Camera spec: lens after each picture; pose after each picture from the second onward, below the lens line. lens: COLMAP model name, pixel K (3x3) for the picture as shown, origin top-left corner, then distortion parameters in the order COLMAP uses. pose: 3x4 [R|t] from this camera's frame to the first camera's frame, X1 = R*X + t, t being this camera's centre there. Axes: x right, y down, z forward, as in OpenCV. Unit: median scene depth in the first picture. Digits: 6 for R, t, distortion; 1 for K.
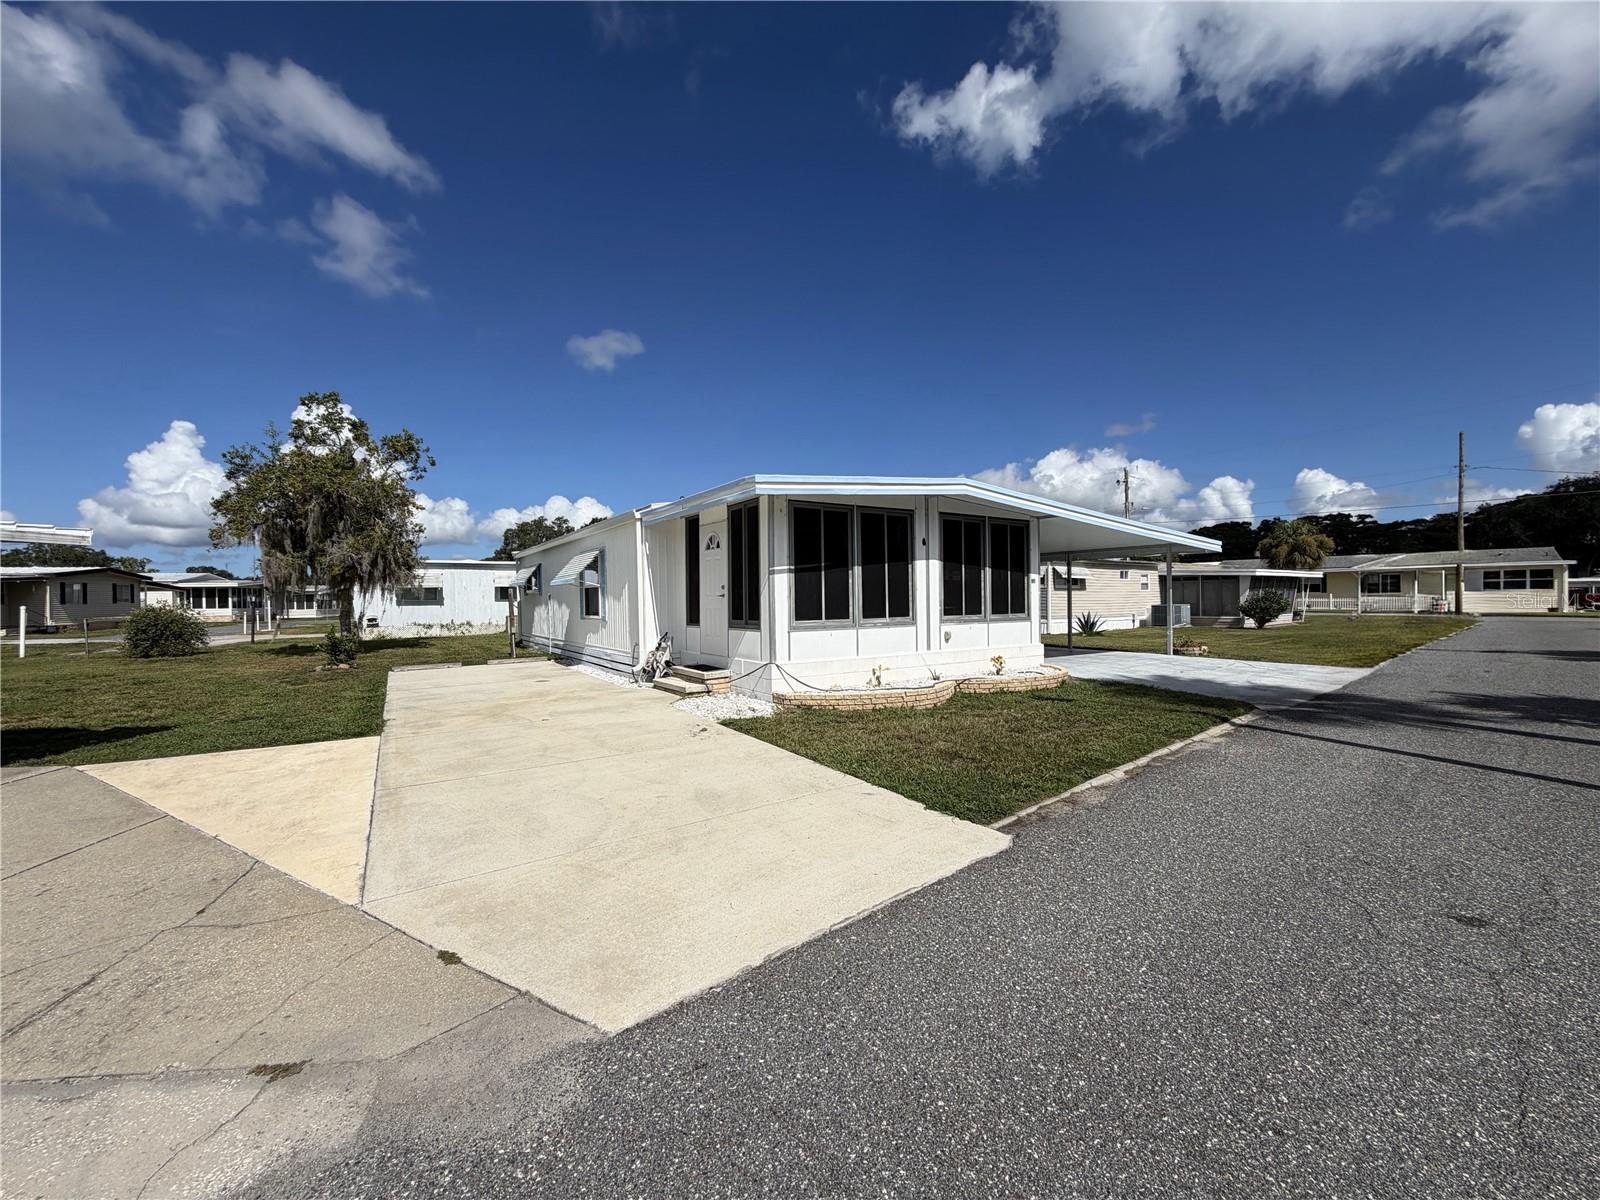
lens RADIAL K [[642.3, 0, 795.9], [0, 642.3, 608.4], [0, 0, 1]] dist [0.001971, -0.000493]
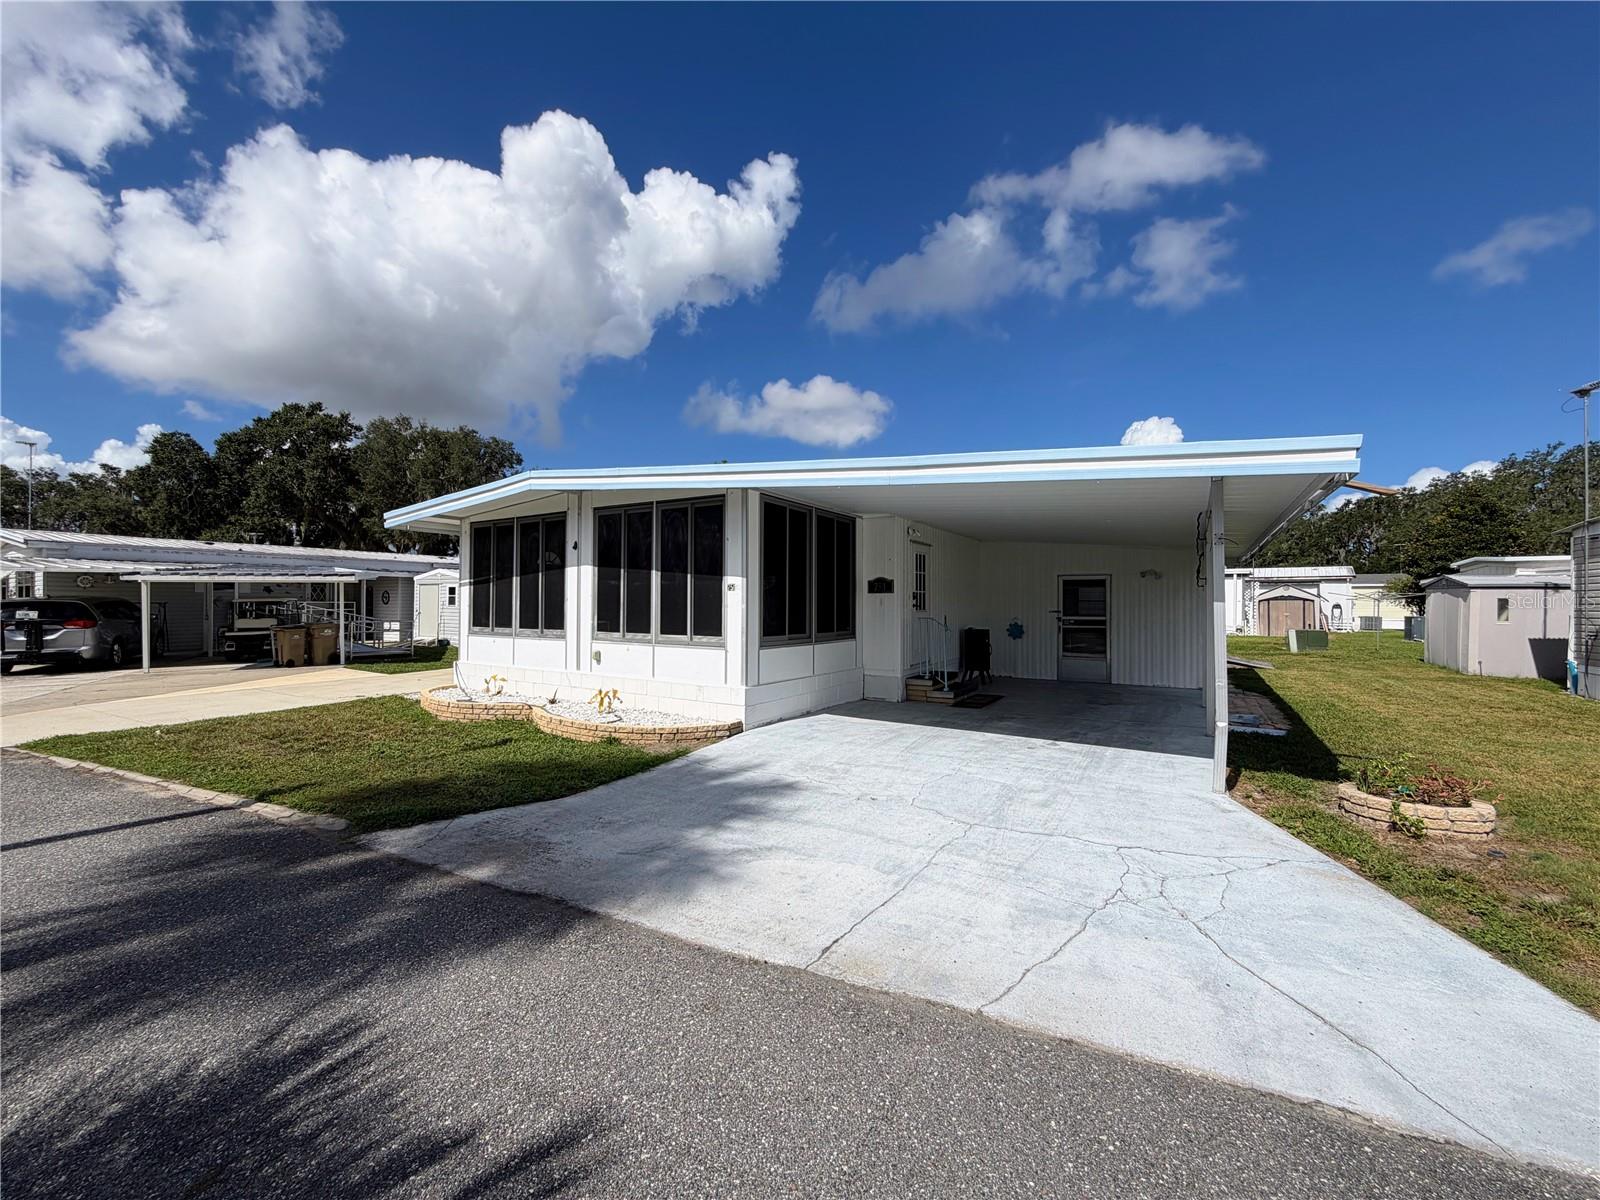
lens RADIAL K [[642.3, 0, 798.0], [0, 642.3, 589.2], [0, 0, 1]] dist [0.001971, -0.000493]
pose [[0.422675, -0.004118, -0.906272, 0.685849], [-0.023182, 0.999613, -0.015354, -0.022791], [0.905985, 0.027499, 0.422416, 0.551501]]
